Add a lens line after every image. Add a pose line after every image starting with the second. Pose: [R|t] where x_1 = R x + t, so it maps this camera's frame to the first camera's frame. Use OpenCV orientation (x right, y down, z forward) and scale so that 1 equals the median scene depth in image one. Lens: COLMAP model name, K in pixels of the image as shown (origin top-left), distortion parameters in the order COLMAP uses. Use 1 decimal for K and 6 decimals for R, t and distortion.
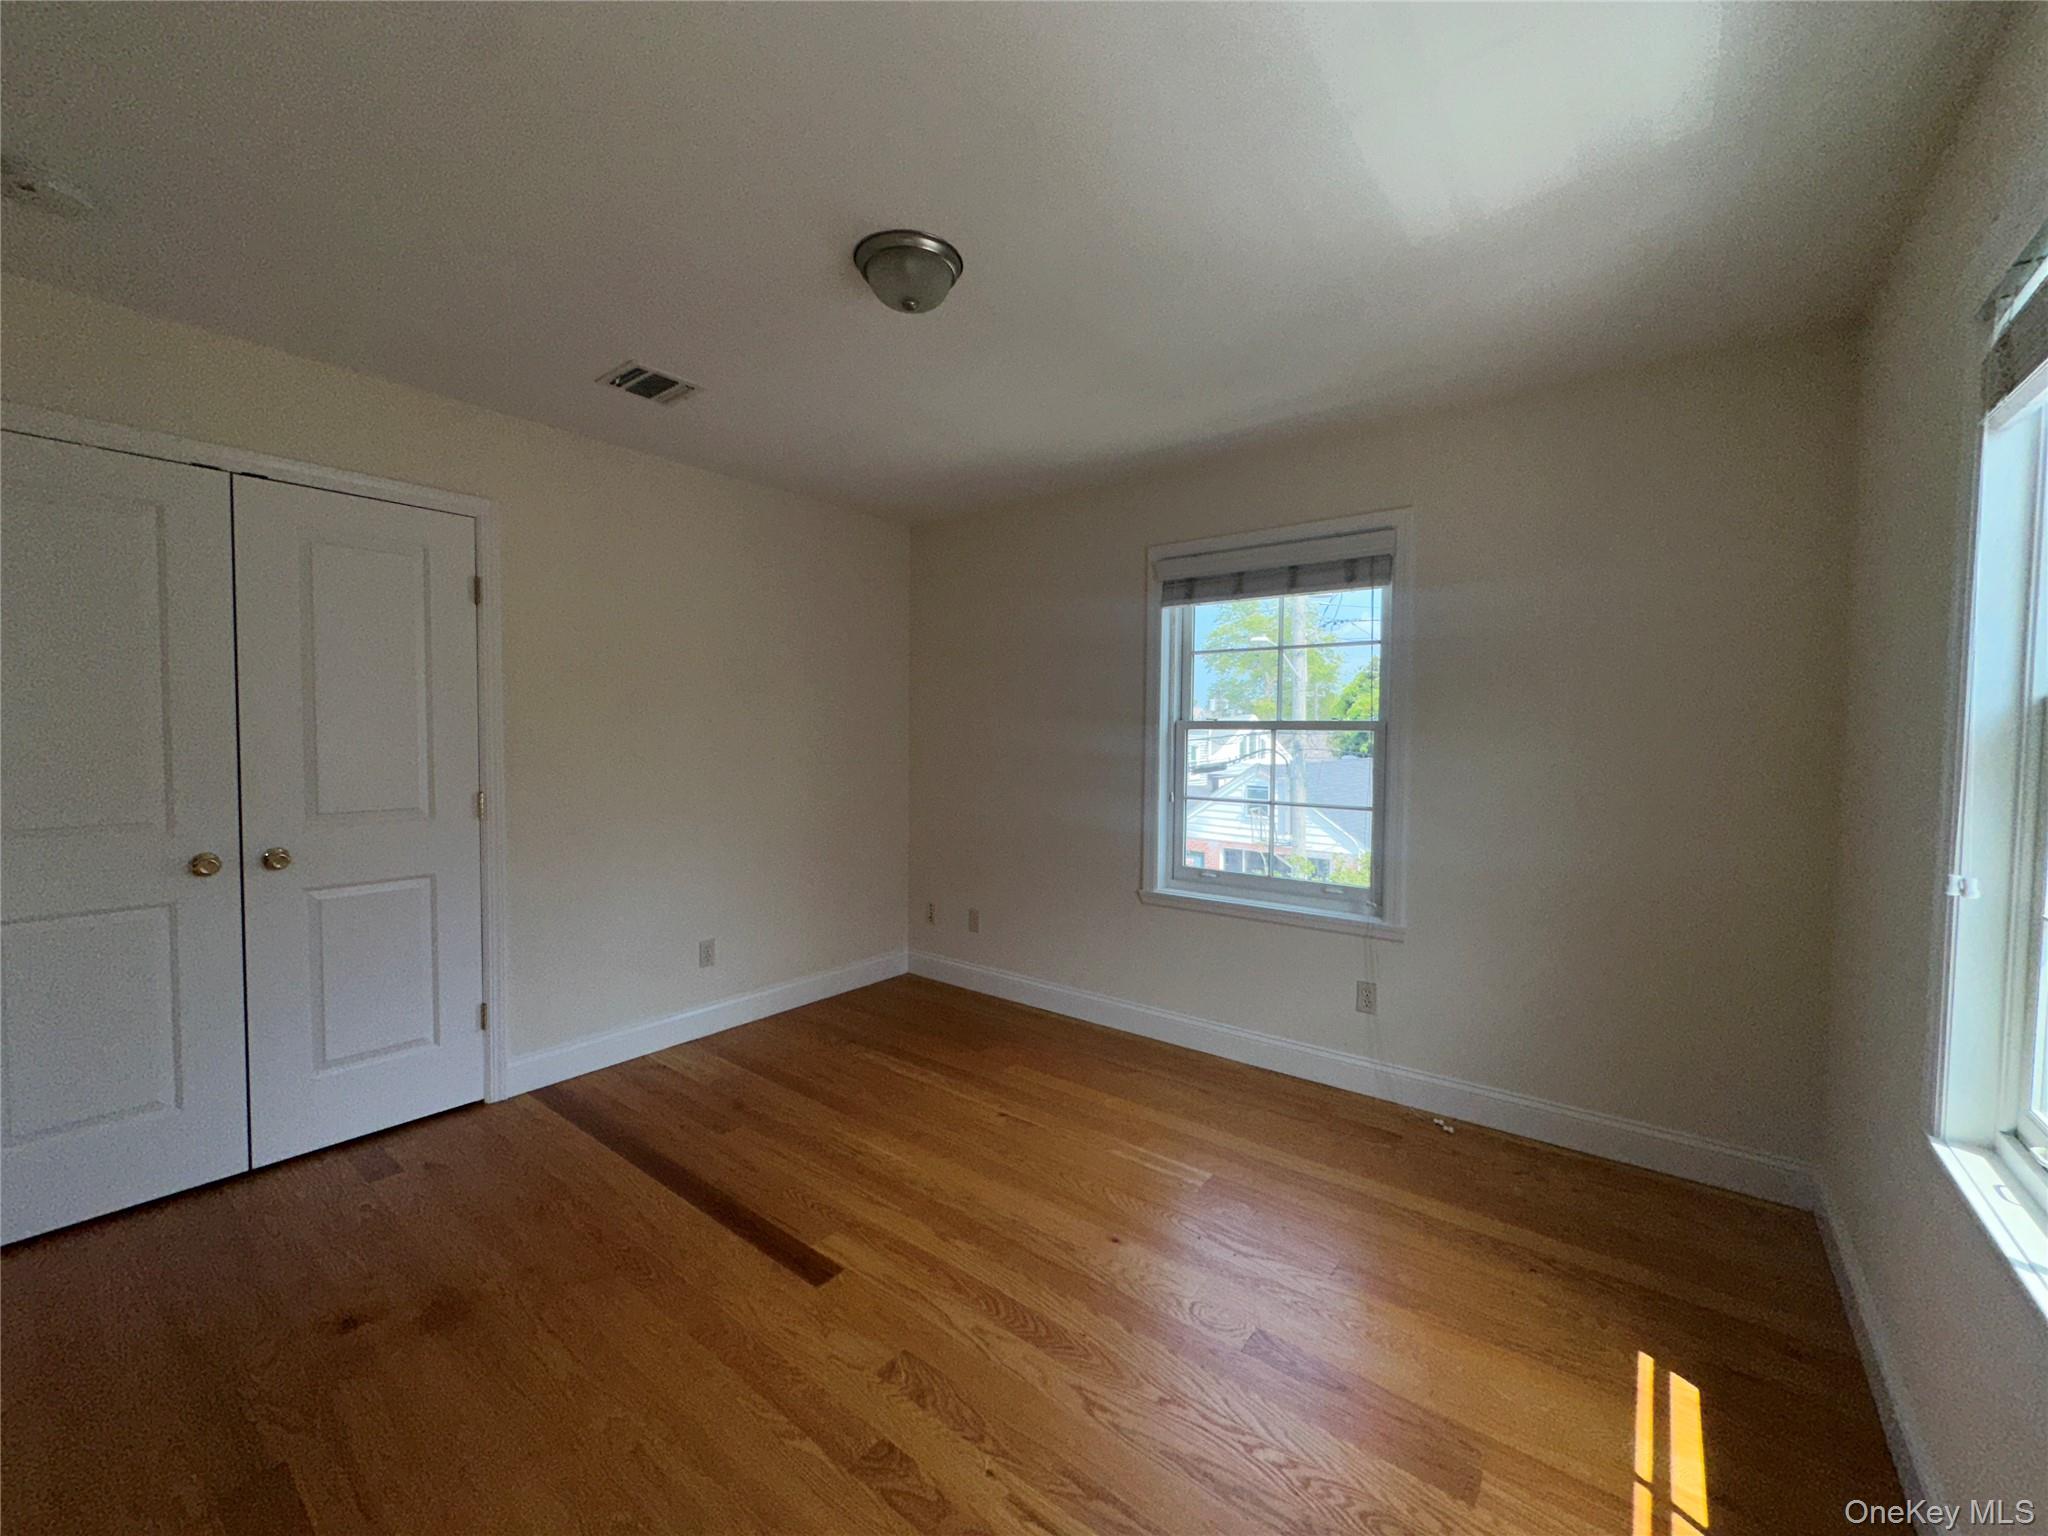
lens RADIAL K [[812.7, 0, 1024.6], [0, 812.7, 763.9], [0, 0, 1]] dist [-0.000659, -0.000495]
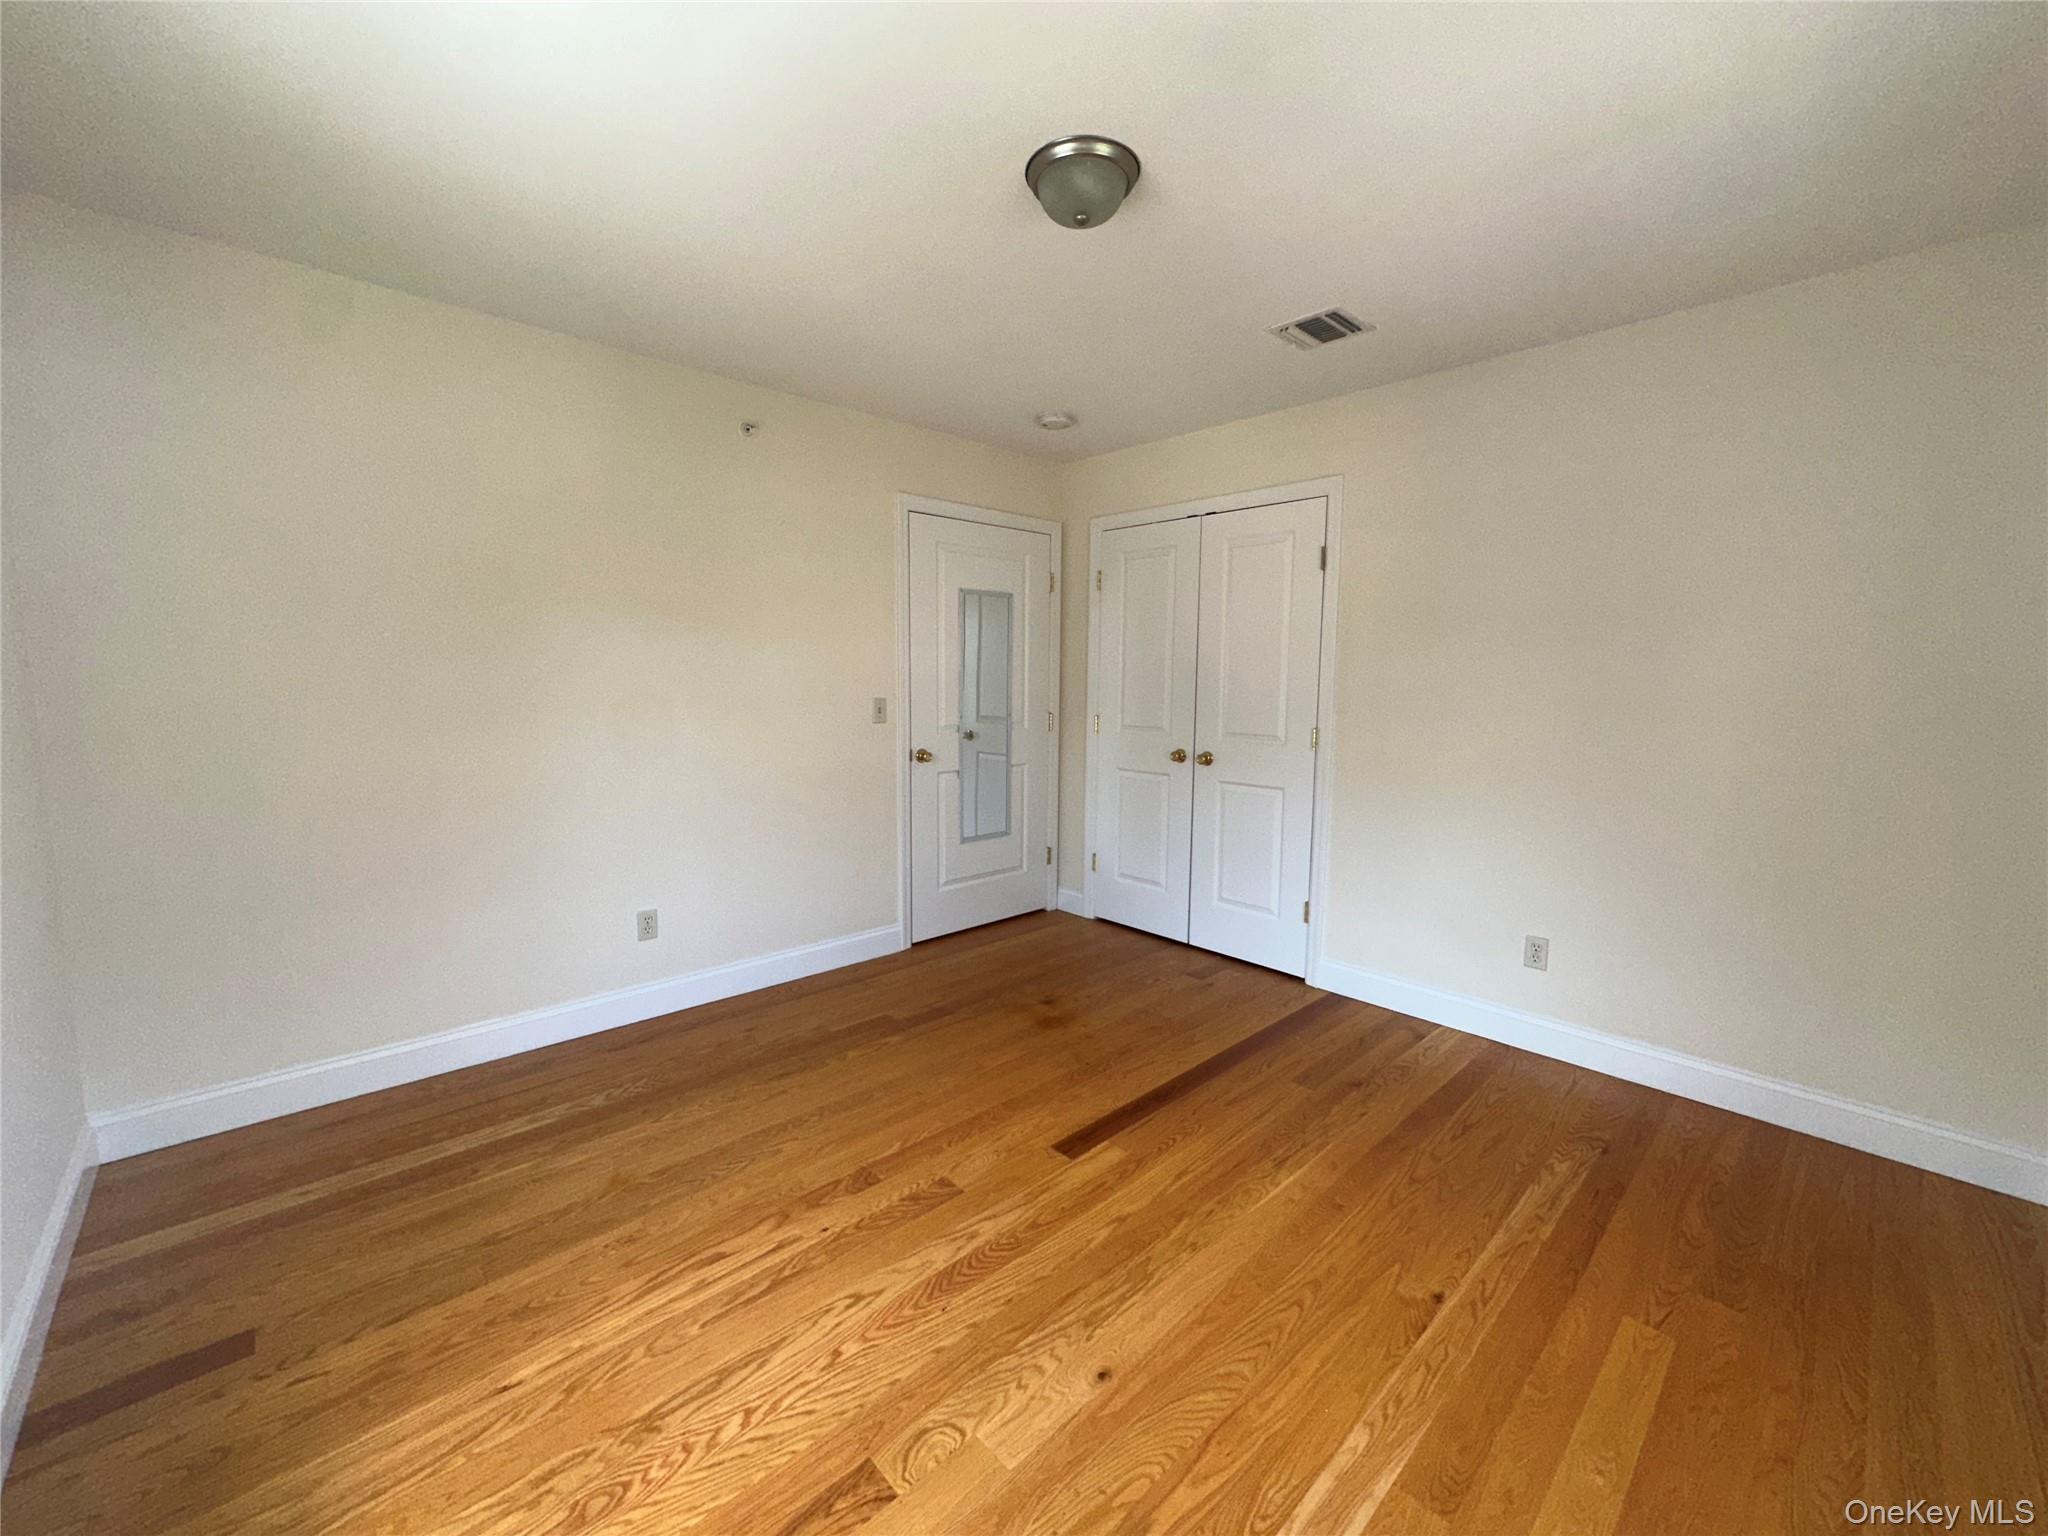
lens RADIAL K [[812.7, 0, 1024.6], [0, 812.7, 763.9], [0, 0, 1]] dist [-0.000659, -0.000495]
pose [[-0.150766, 0.098168, -0.983683, 0.724896], [-0.049020, 0.993091, 0.106620, -0.024622], [0.987353, 0.064294, -0.144912, 0.932297]]
